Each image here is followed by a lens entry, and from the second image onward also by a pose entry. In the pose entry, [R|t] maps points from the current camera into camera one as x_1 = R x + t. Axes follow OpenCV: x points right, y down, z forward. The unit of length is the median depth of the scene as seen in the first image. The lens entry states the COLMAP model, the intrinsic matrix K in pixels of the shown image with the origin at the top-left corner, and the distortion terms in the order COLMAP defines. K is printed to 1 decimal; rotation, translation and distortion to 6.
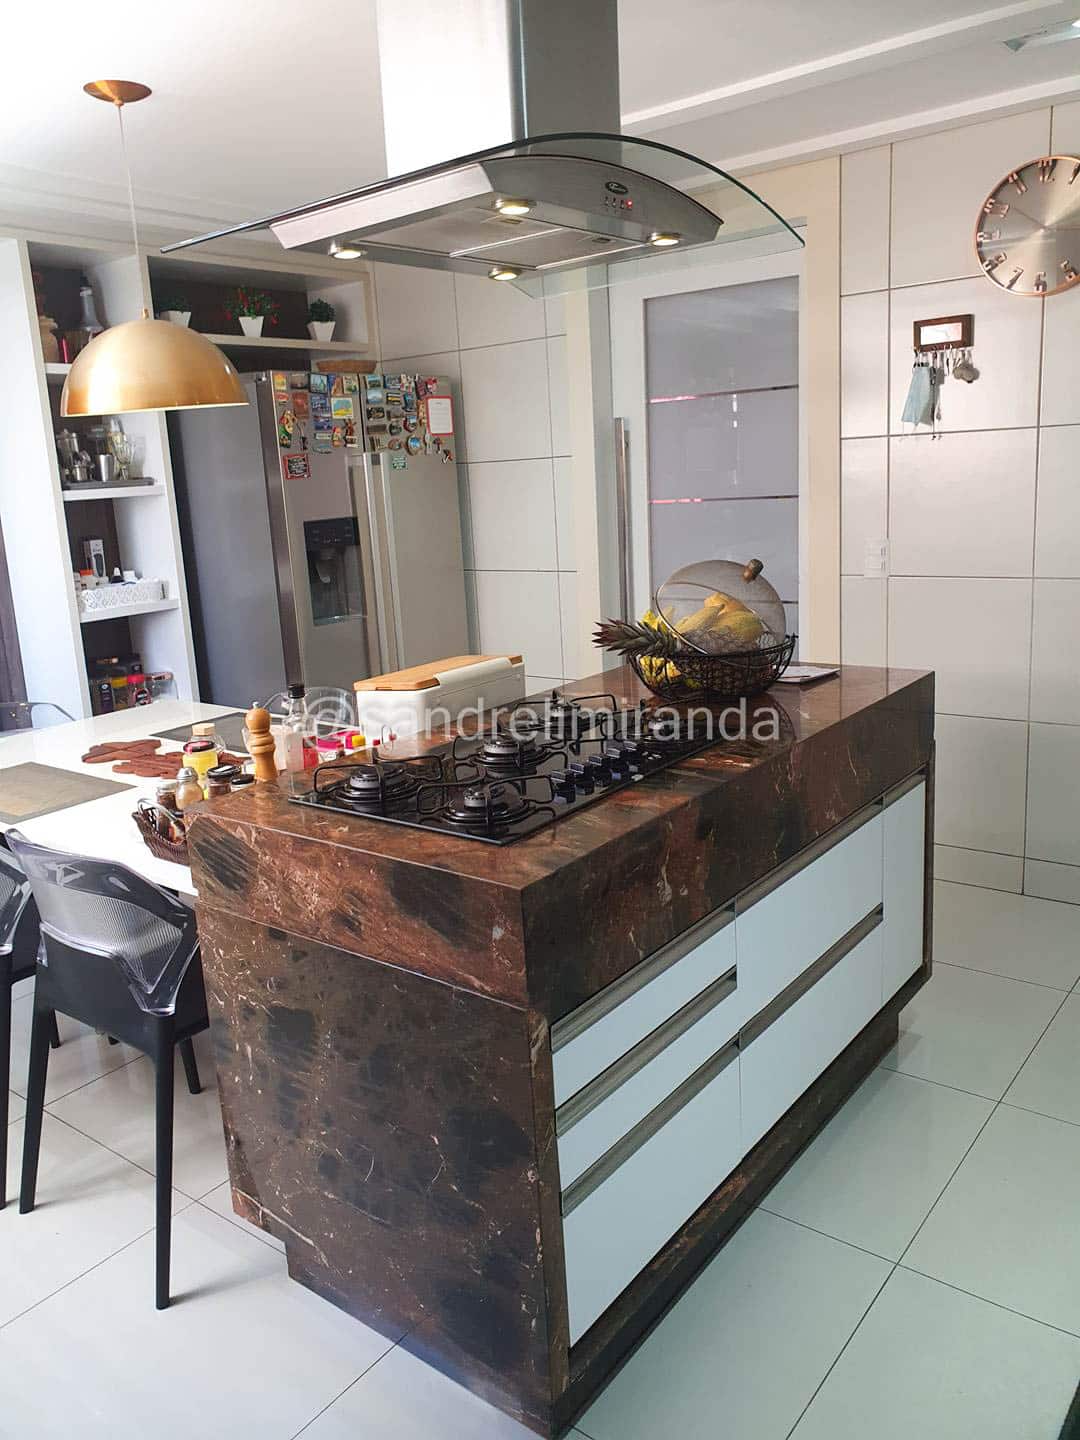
lens RADIAL K [[1119.7, 0, 504.5], [0, 1119.7, 689.9], [0, 0, 1]] dist [0.029860, -0.033011]
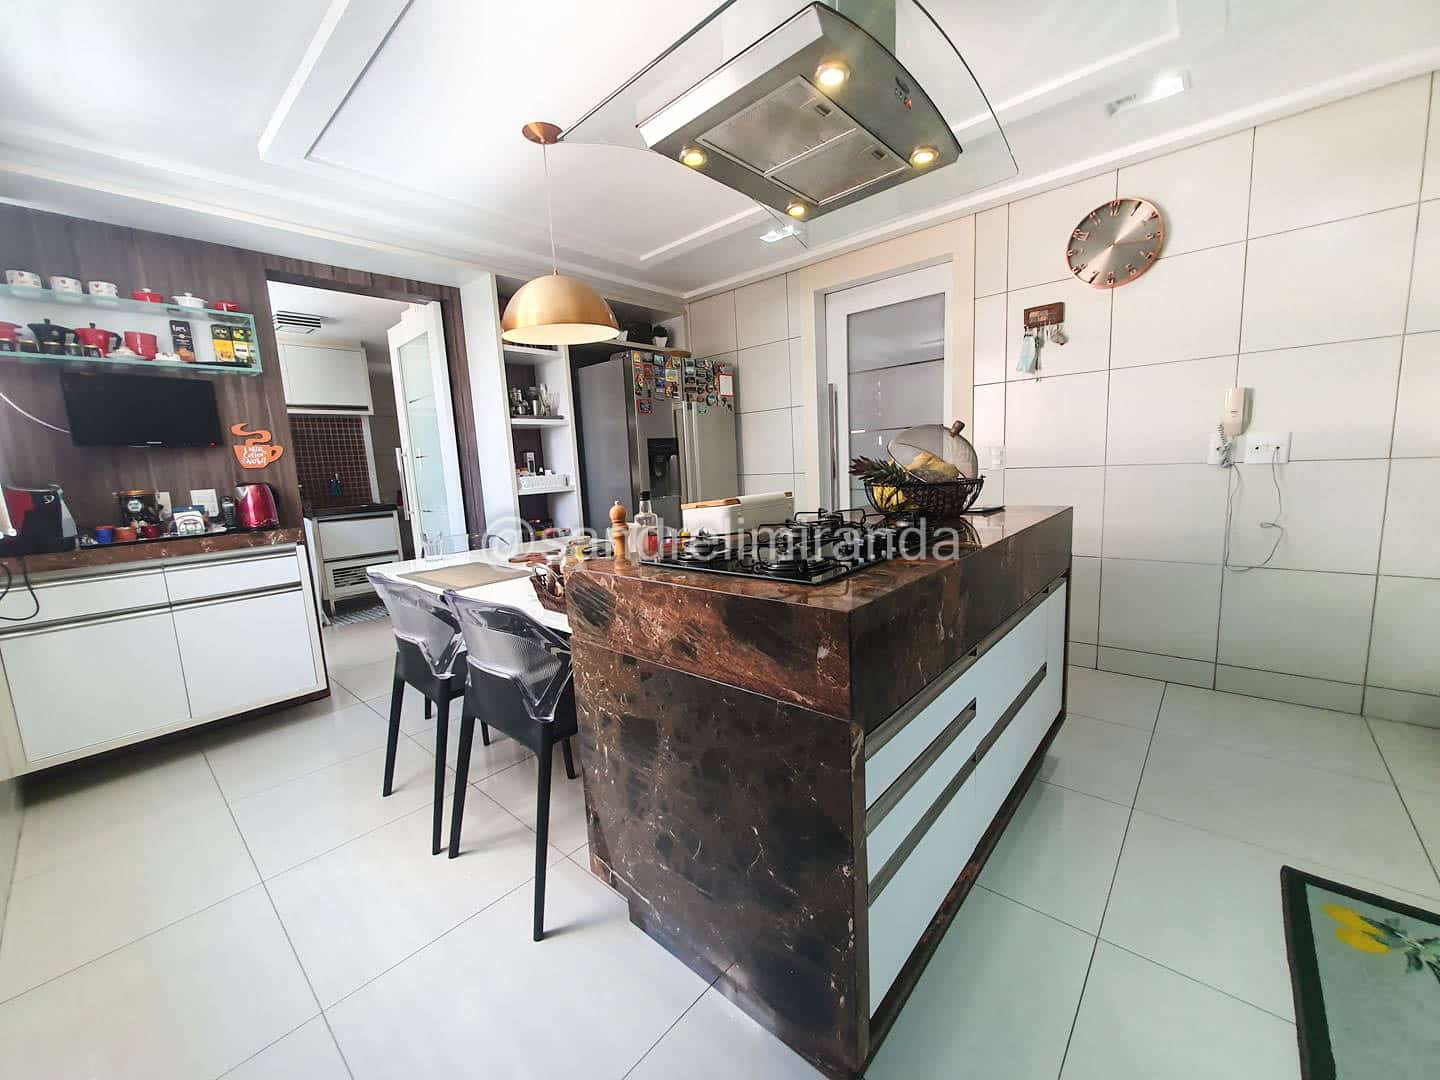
lens RADIAL K [[567.5, 0, 707.7], [0, 567.5, 536.5], [0, 0, 1]] dist [0.000825, 0.000260]
pose [[0.998037, 0.015018, -0.060805, -0.053706], [-0.018712, 0.997984, -0.060648, 0.082564], [0.059771, 0.061667, 0.996305, 0.248842]]
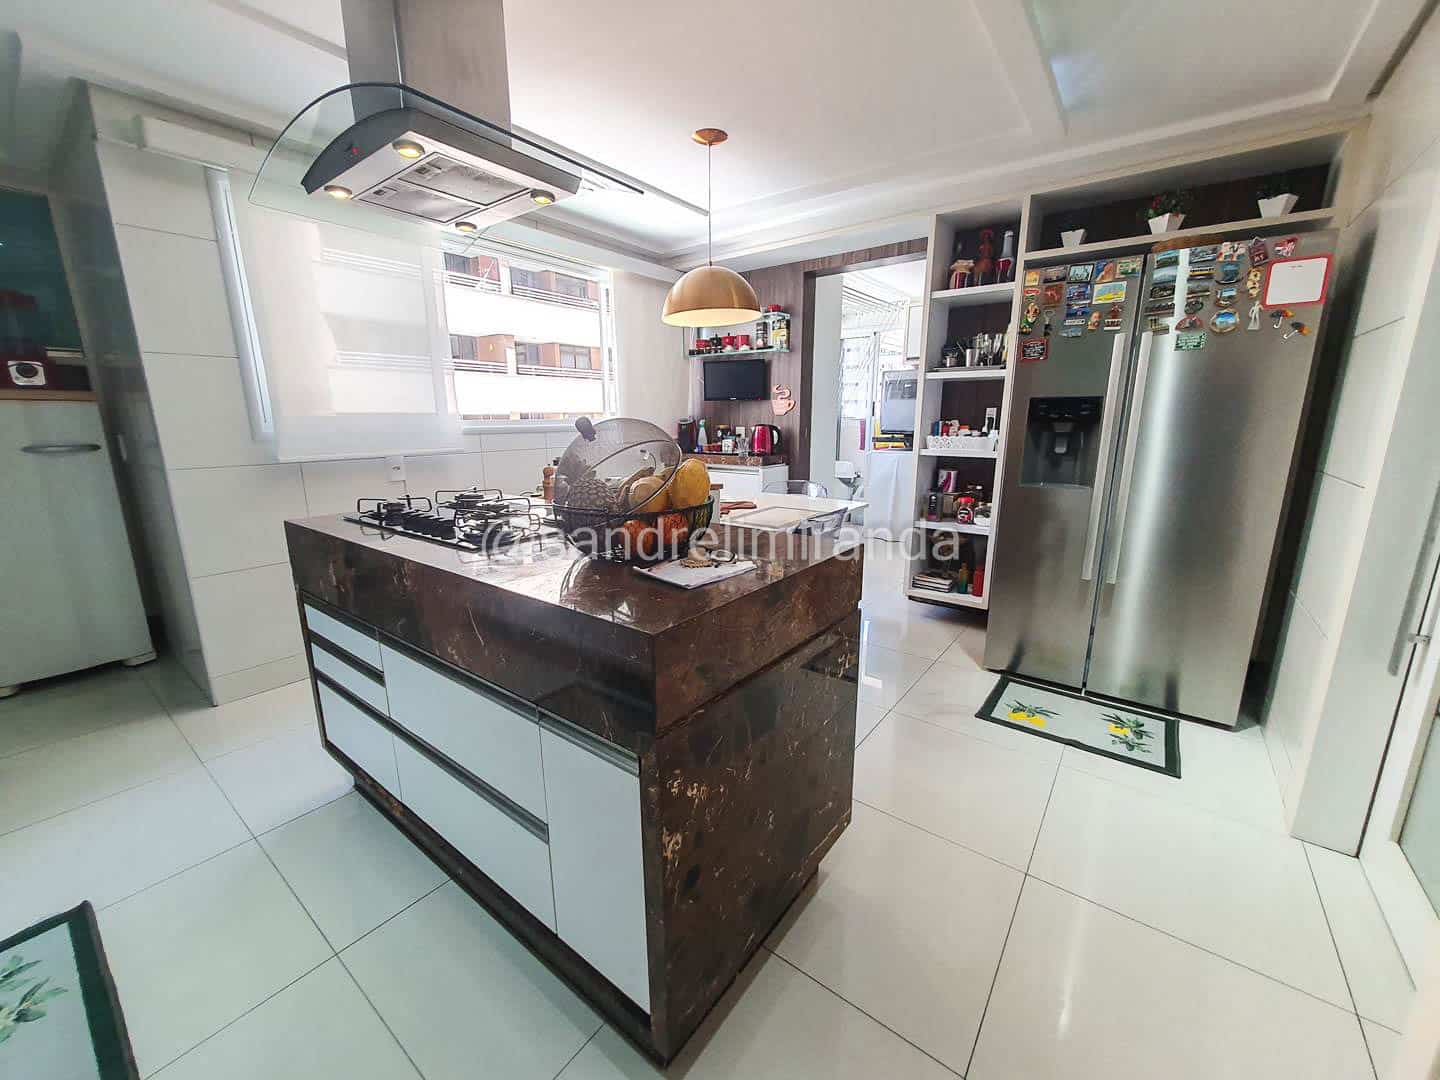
lens RADIAL K [[567.5, 0, 719.2], [0, 567.5, 537.8], [0, 0, 1]] dist [0.000825, 0.000260]
pose [[0.027115, 0.269681, -0.962568, 0.729090], [-0.195122, 0.945828, 0.259494, -0.166009], [0.980404, 0.180782, 0.078267, 1.076073]]
